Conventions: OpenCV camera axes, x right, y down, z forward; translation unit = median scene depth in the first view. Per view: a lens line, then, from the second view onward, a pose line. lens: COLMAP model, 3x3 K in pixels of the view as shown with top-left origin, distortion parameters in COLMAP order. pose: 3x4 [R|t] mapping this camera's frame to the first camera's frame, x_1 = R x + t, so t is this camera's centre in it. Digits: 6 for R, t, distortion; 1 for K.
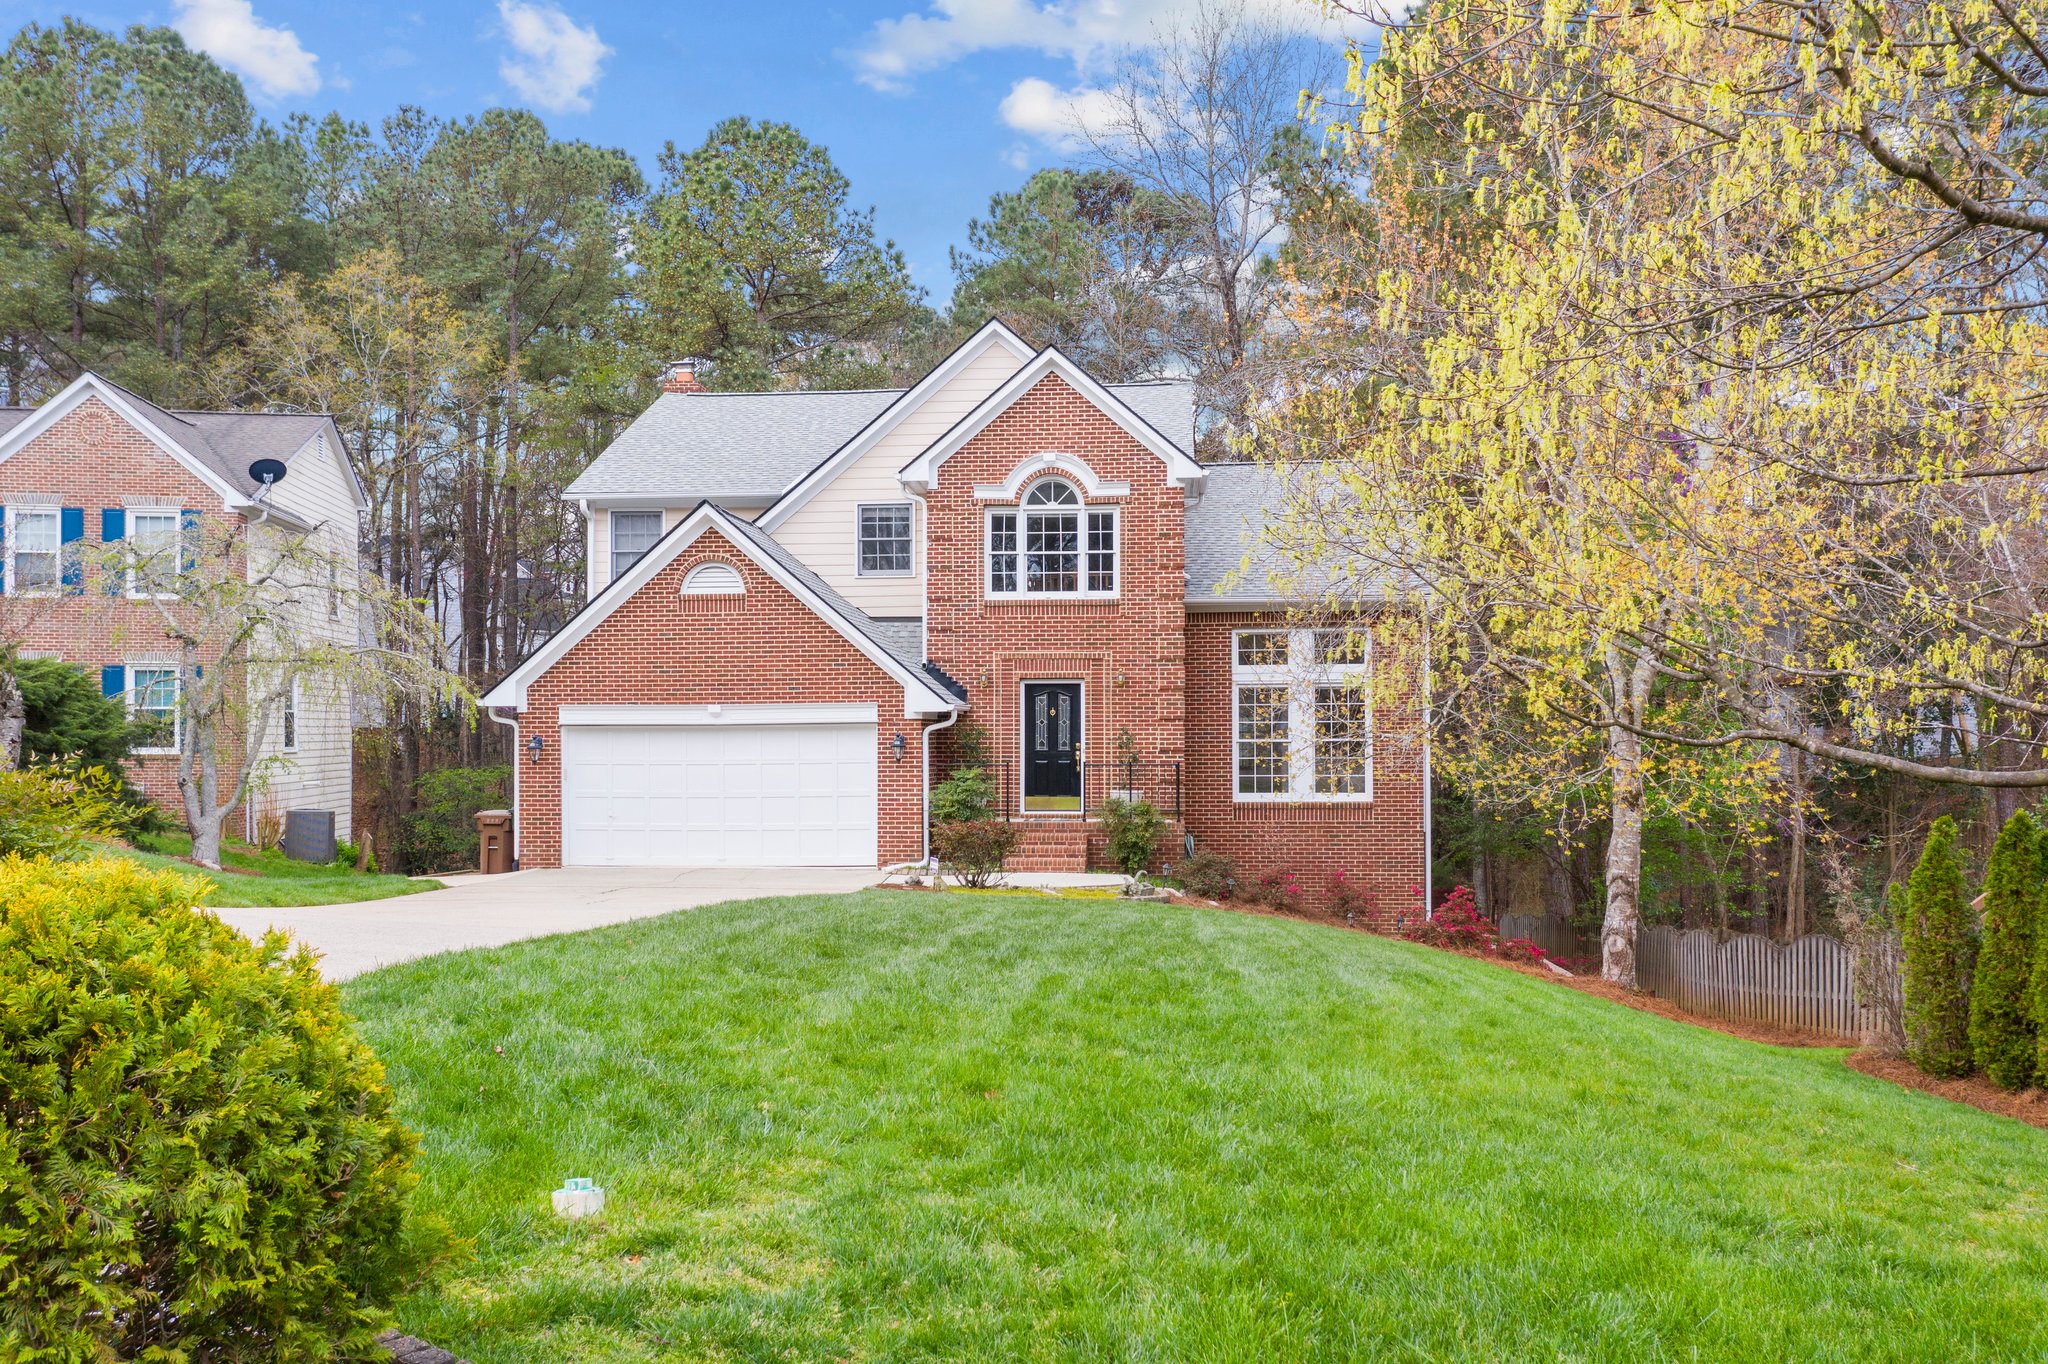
lens RADIAL K [[1652.6, 0, 1021.7], [0, 1652.6, 730.4], [0, 0, 1]] dist [0.005490, -0.001260]
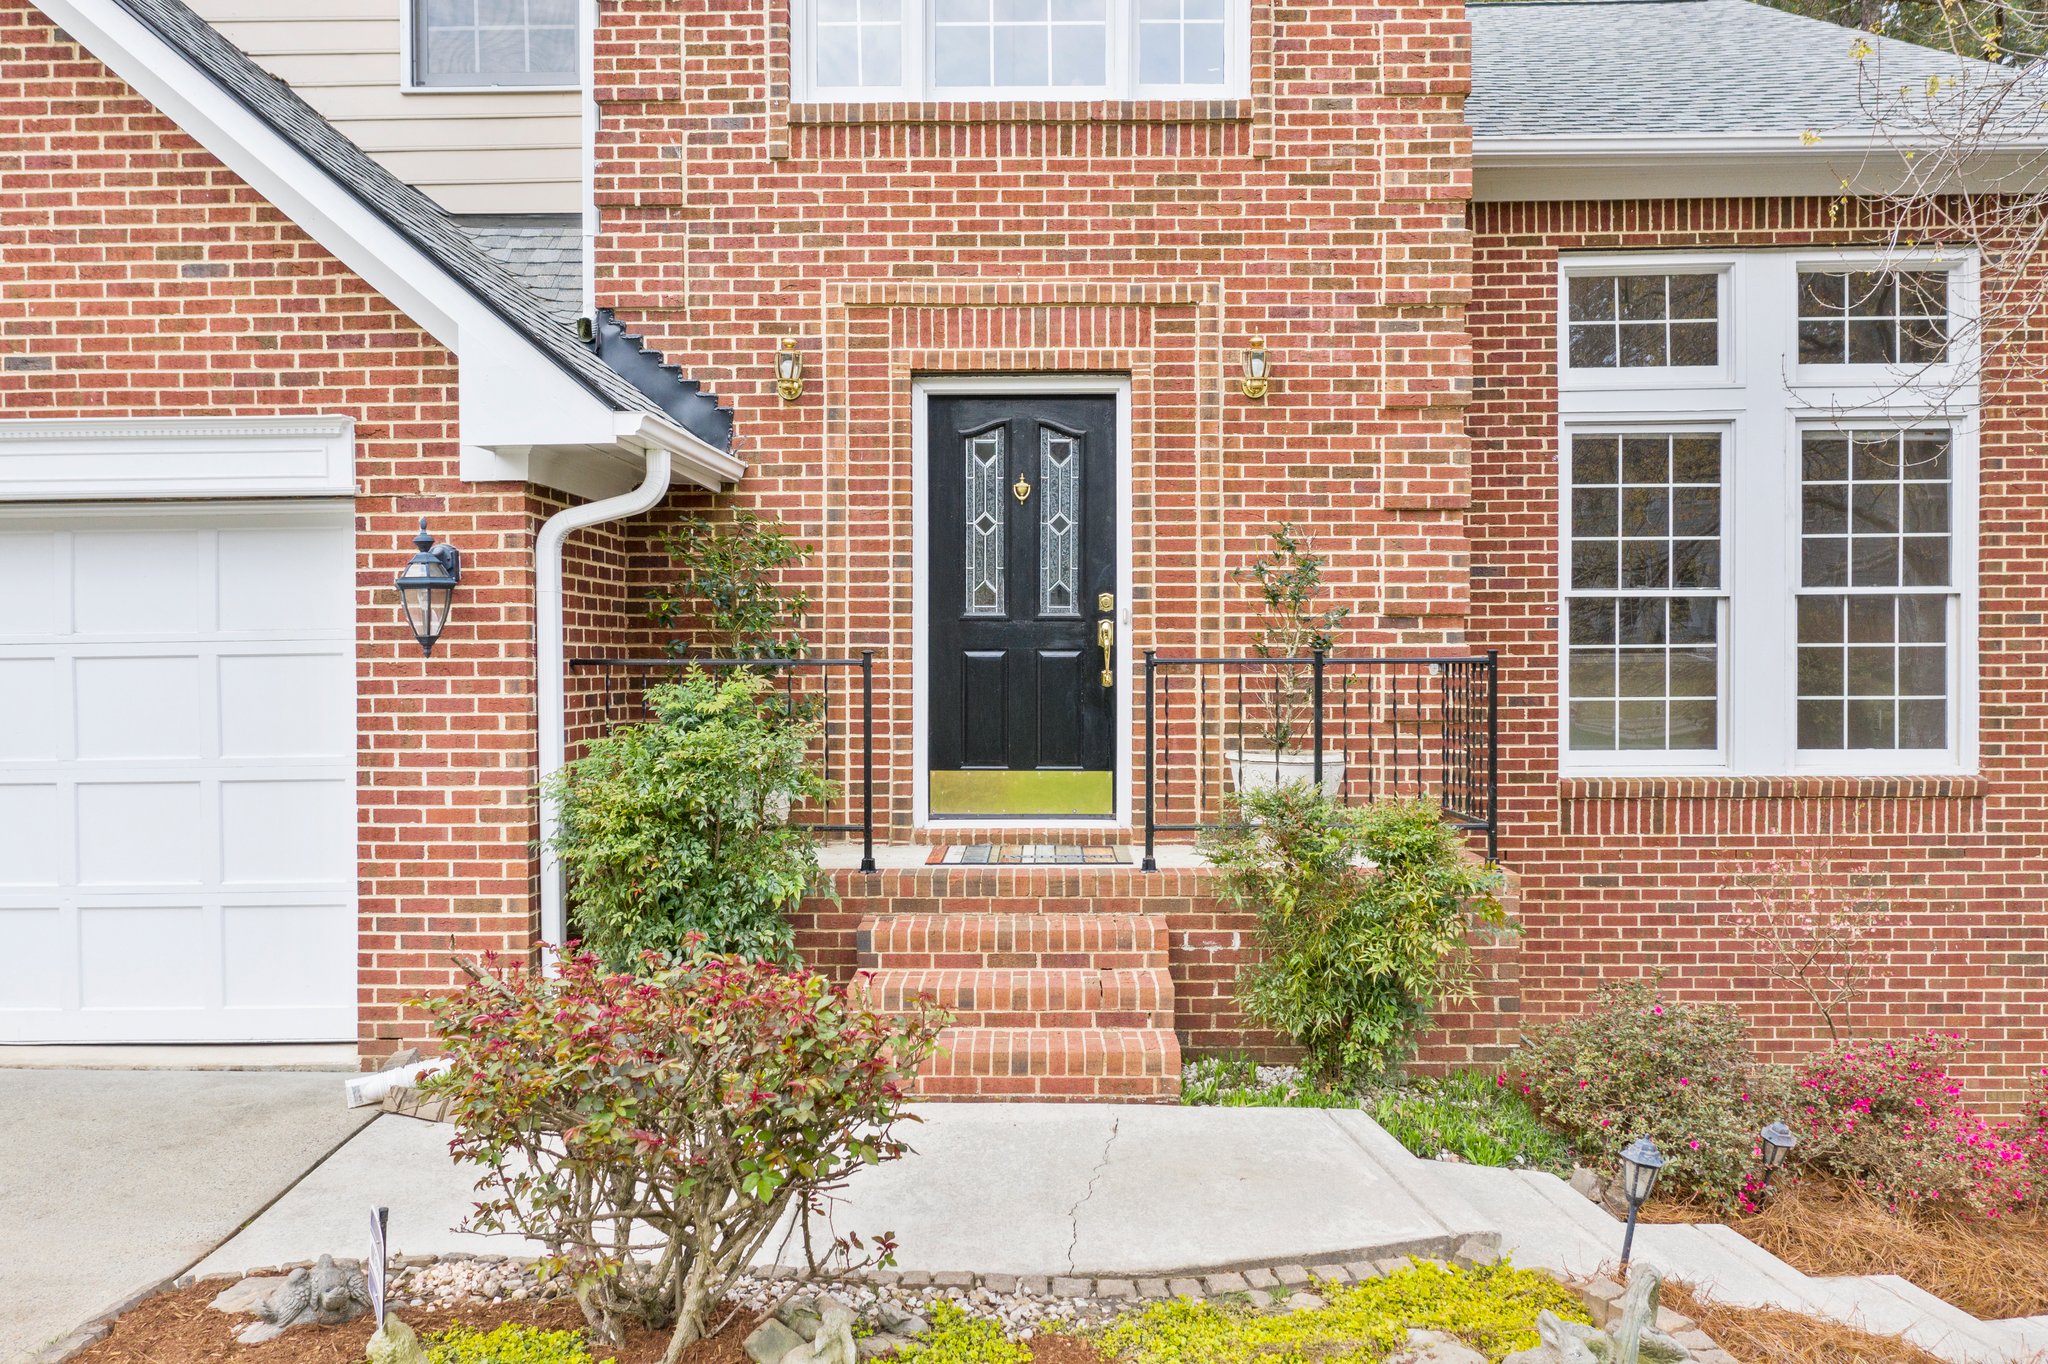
lens RADIAL K [[1613.2, 0, 1024.0], [0, 1613.2, 682.0], [0, 0, 1]] dist [0.001110, -0.000977]
pose [[0.997513, -0.001622, 0.070462, -0.001434], [0.000261, 0.999813, 0.019331, 0.018316], [-0.070480, -0.019265, 0.997327, 0.708678]]
